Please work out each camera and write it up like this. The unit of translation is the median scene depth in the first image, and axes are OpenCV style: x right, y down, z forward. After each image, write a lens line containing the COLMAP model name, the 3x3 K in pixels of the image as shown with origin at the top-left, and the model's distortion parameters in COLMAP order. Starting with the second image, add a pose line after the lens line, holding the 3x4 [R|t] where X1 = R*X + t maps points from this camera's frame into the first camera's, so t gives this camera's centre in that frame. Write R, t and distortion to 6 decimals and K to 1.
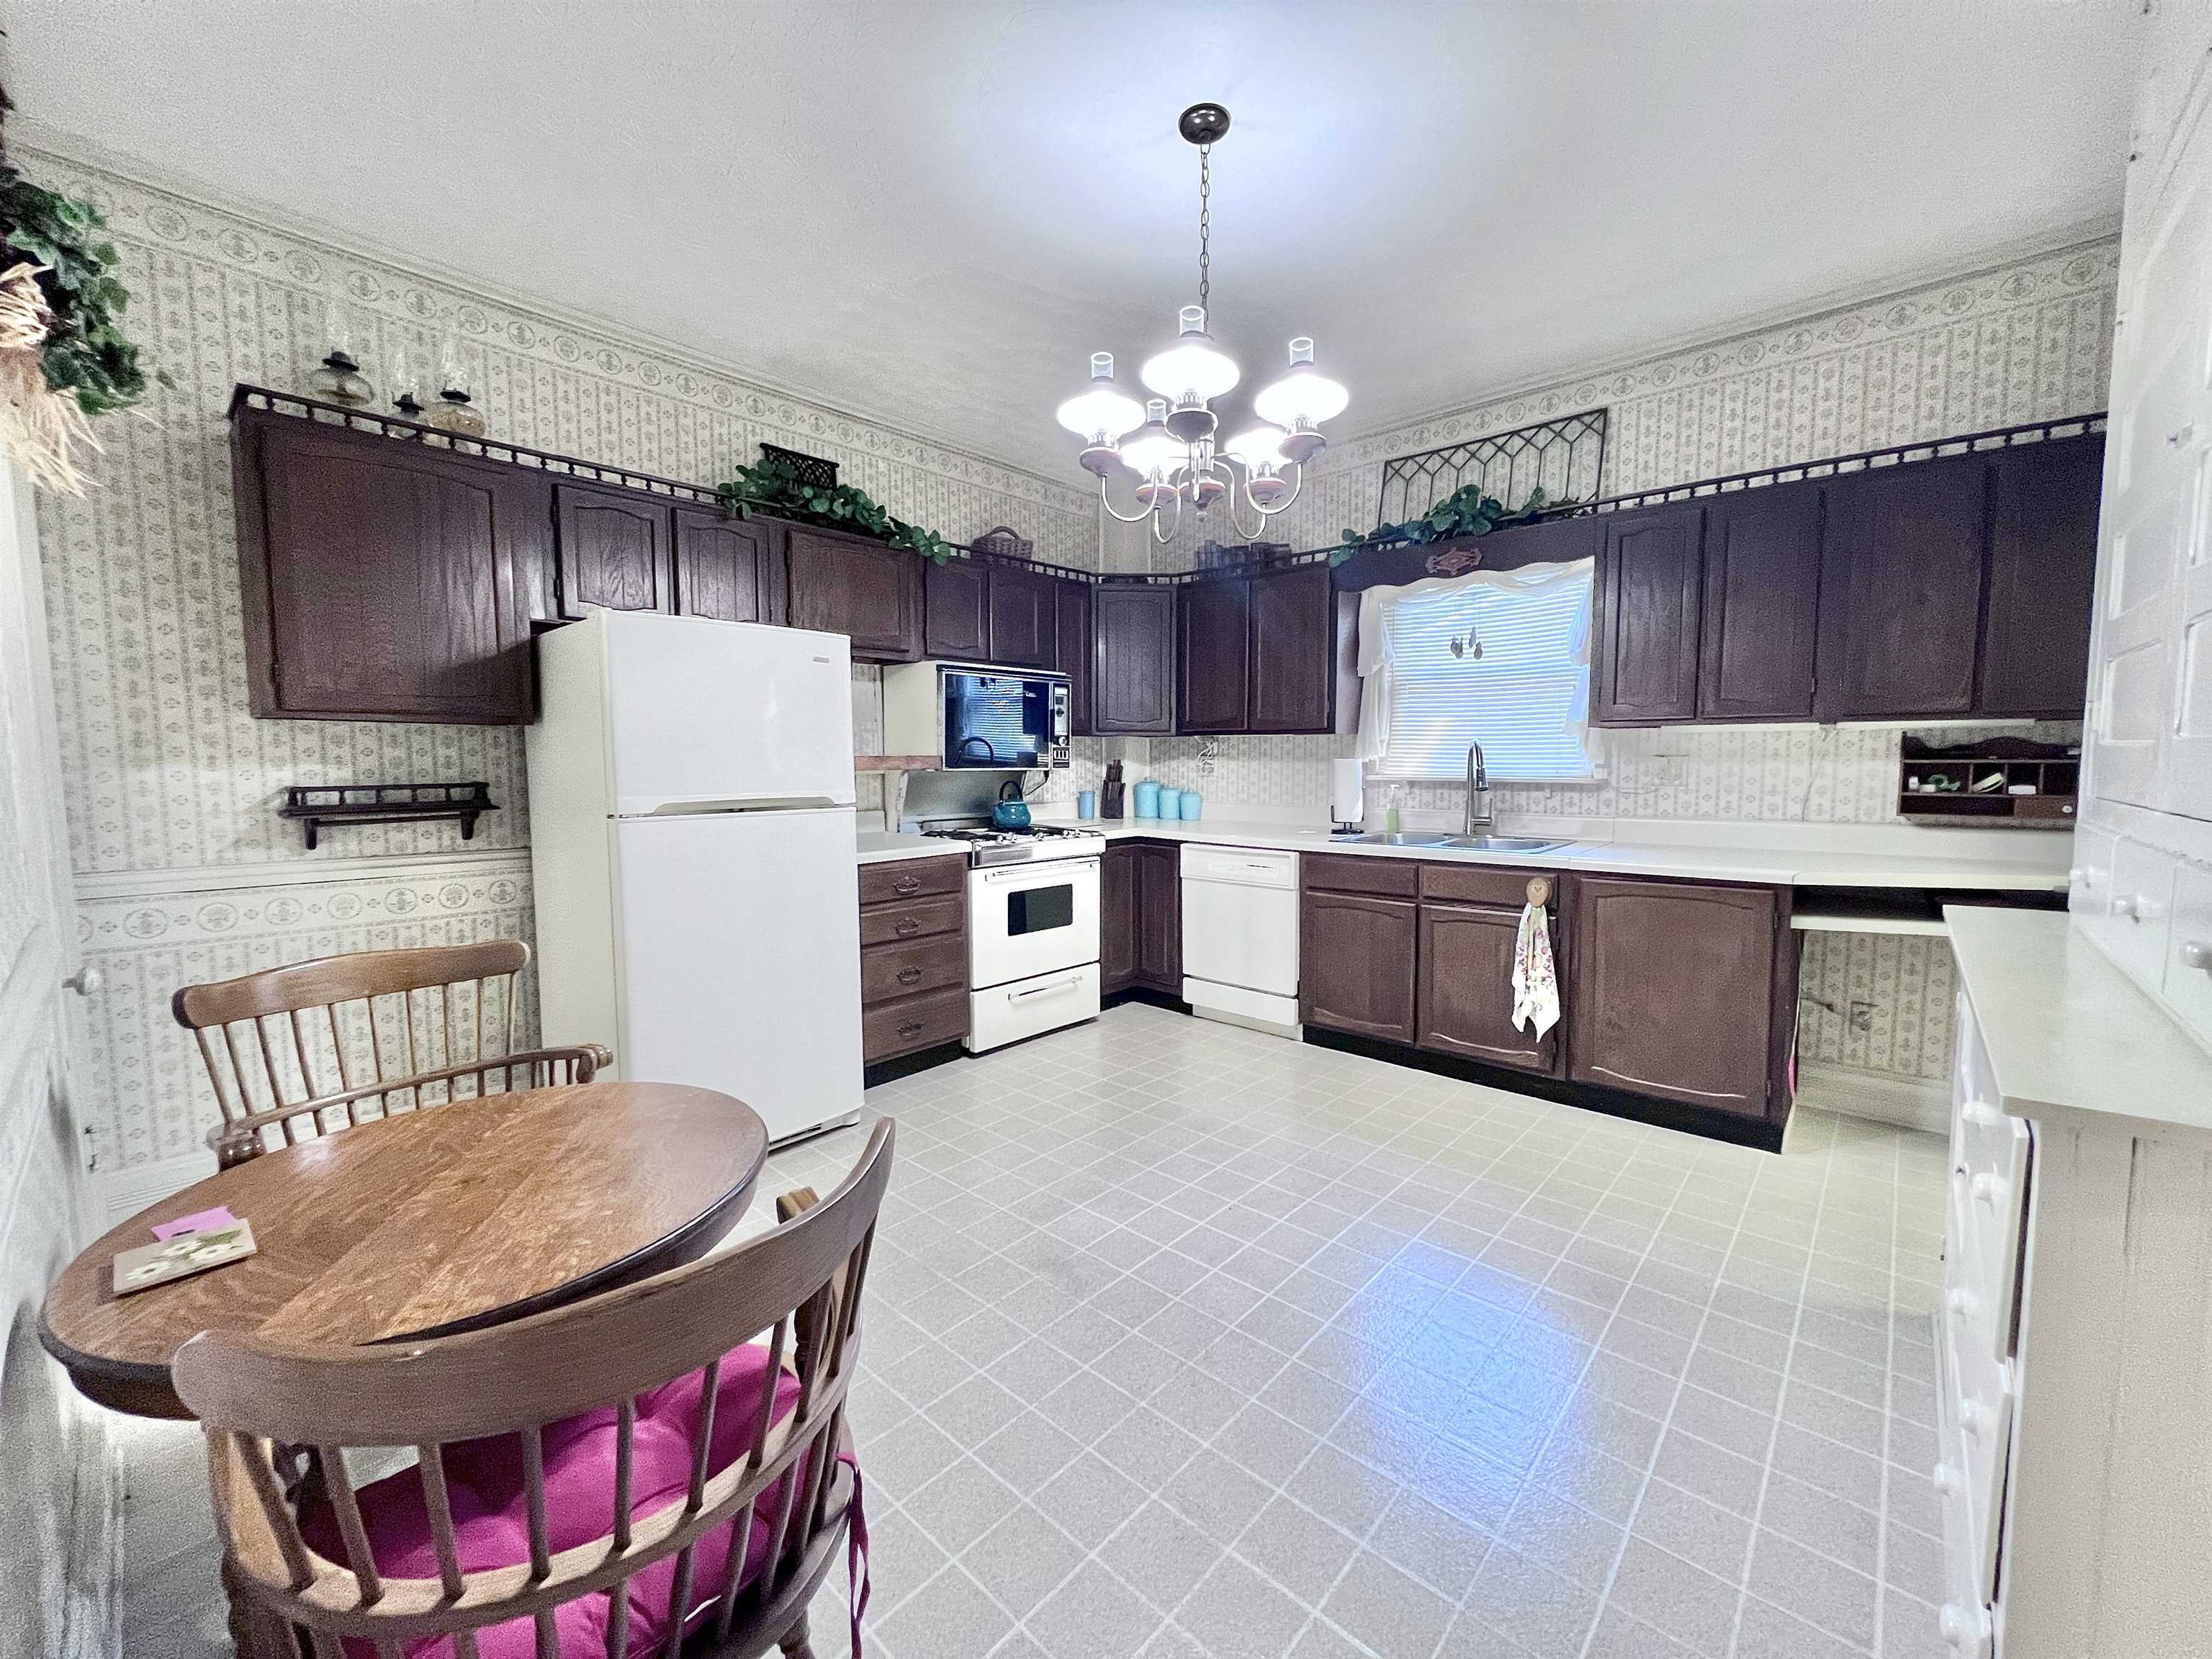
lens RADIAL K [[885.8, 0, 1112.6], [0, 885.8, 829.7], [0, 0, 1]] dist [0.001690, 0.000122]
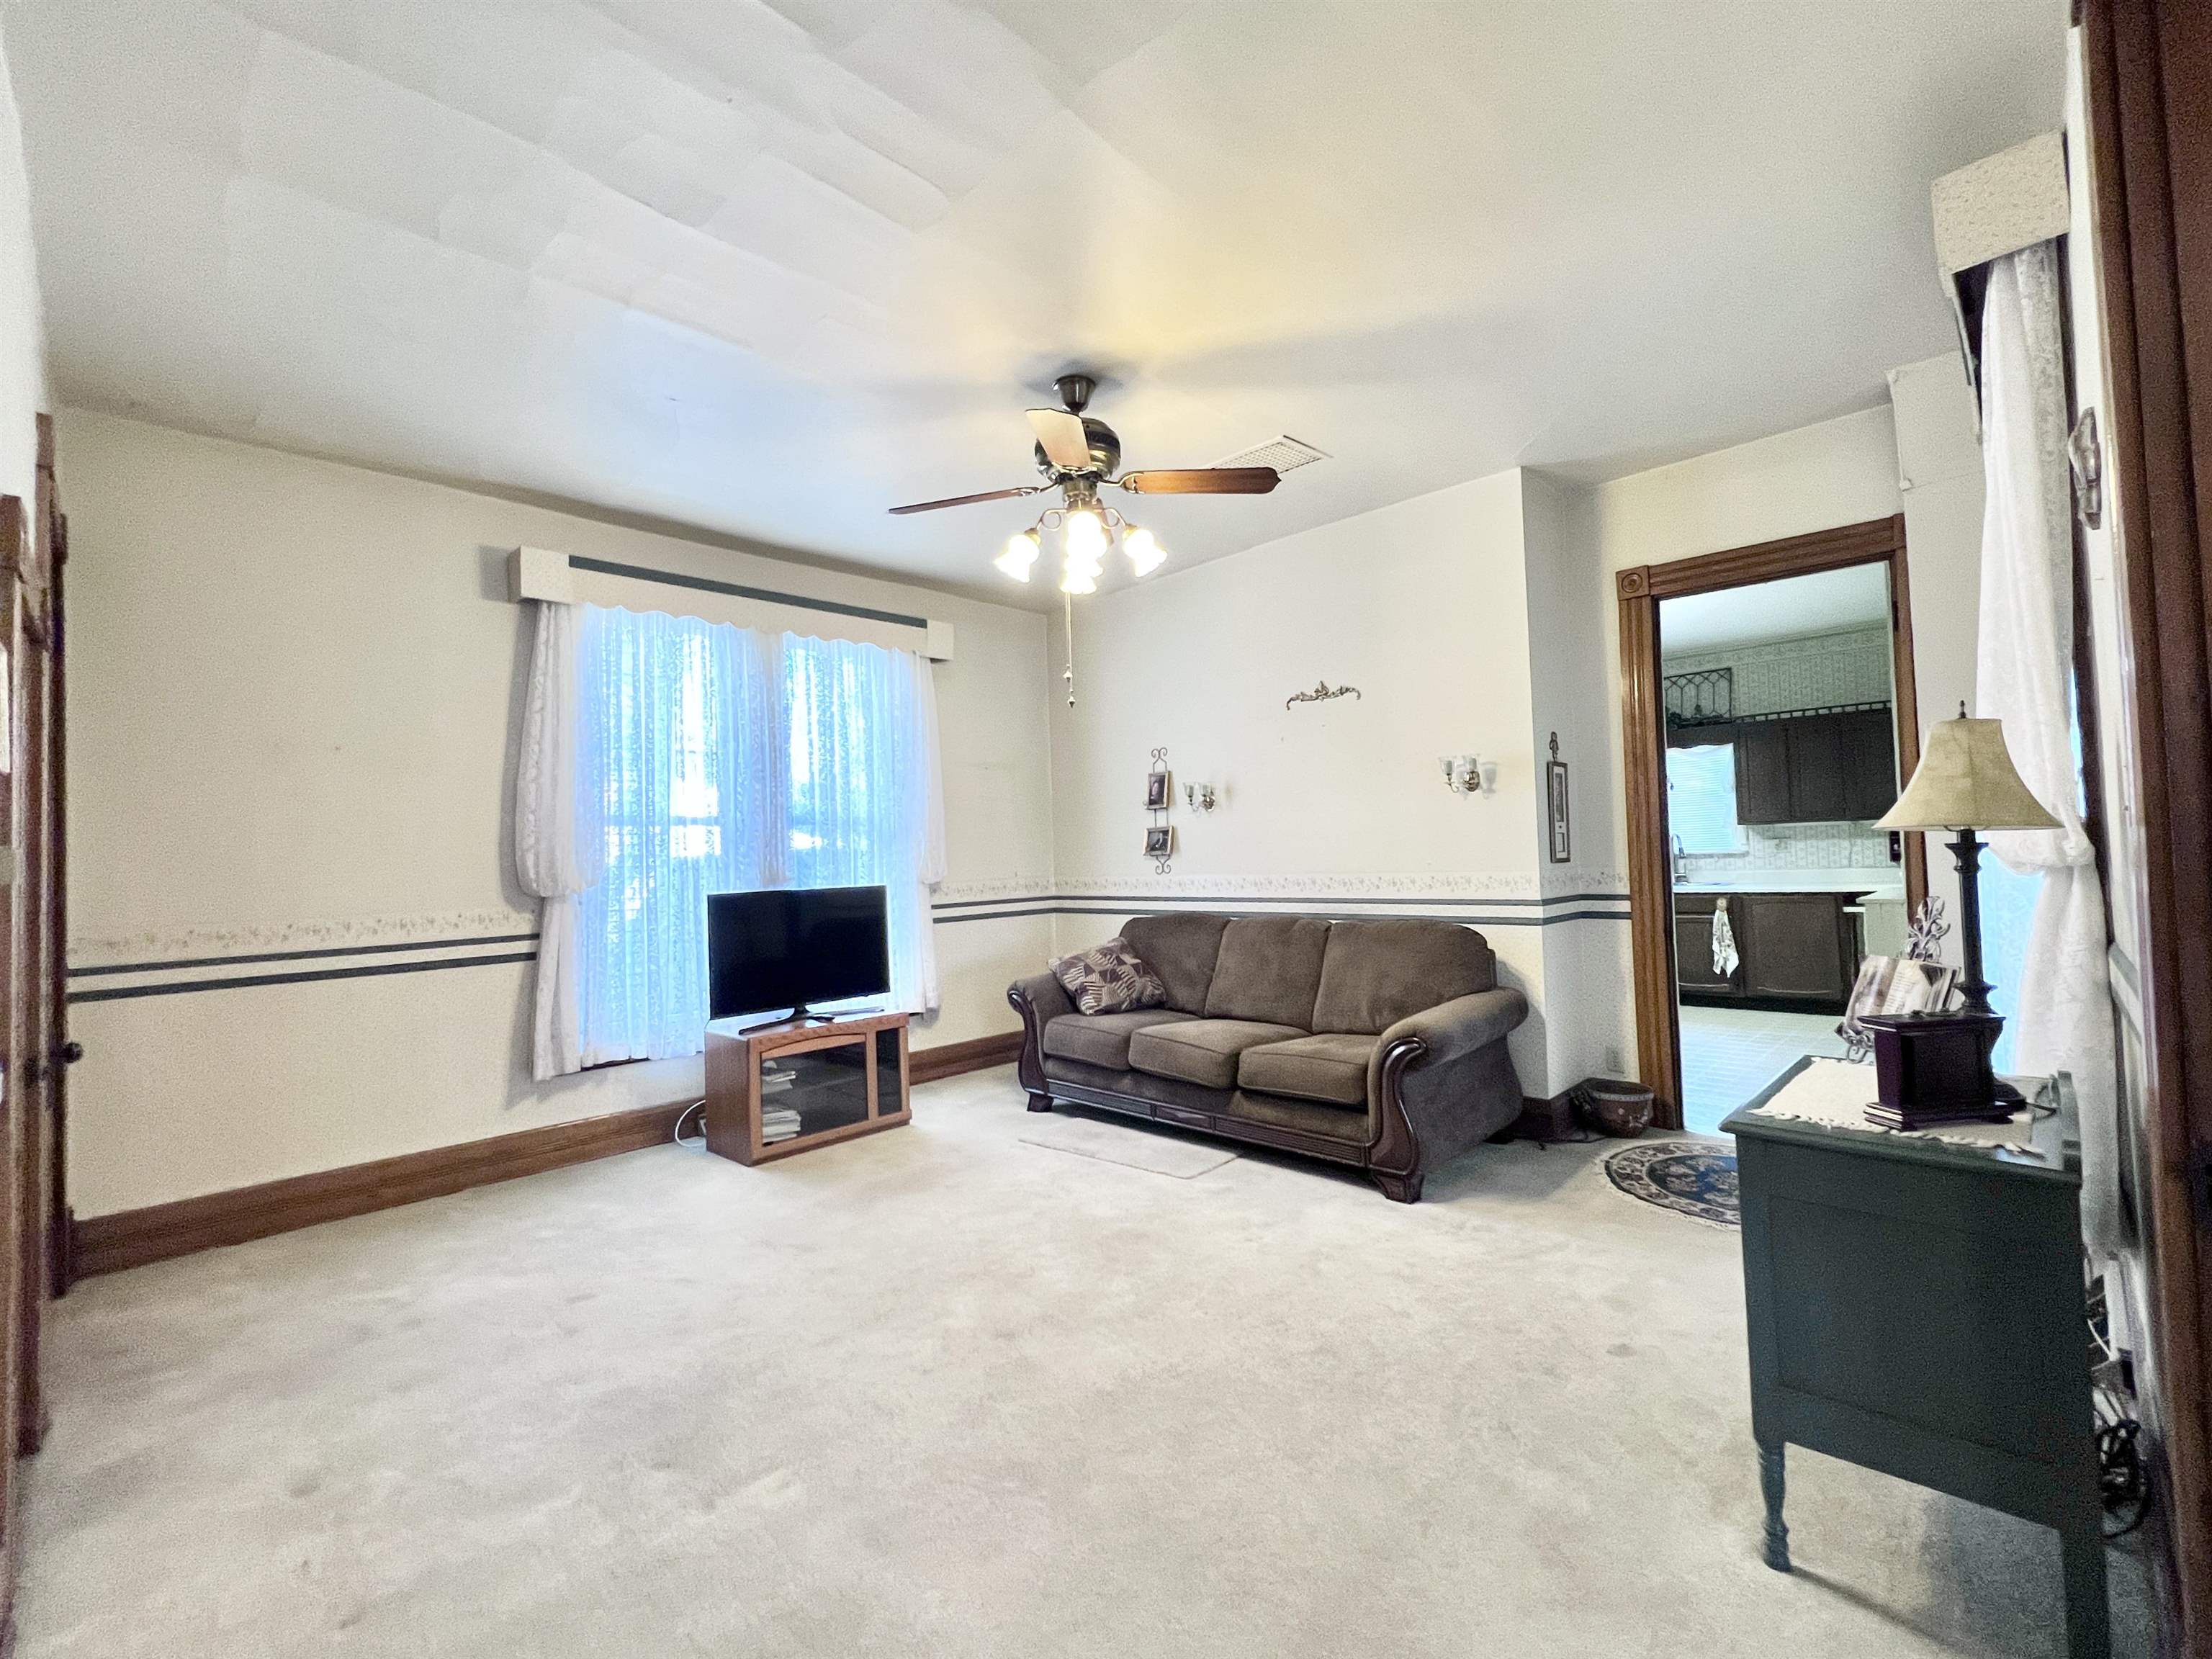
lens RADIAL K [[963.9, 0, 1099.0], [0, 963.9, 828.9], [0, 0, 1]] dist [-0.000107, -0.000010]
pose [[0.998491, -0.027105, -0.047765, -0.833304], [0.021724, 0.993719, -0.109777, 0.105544], [0.050441, 0.108574, 0.992808, -1.287477]]
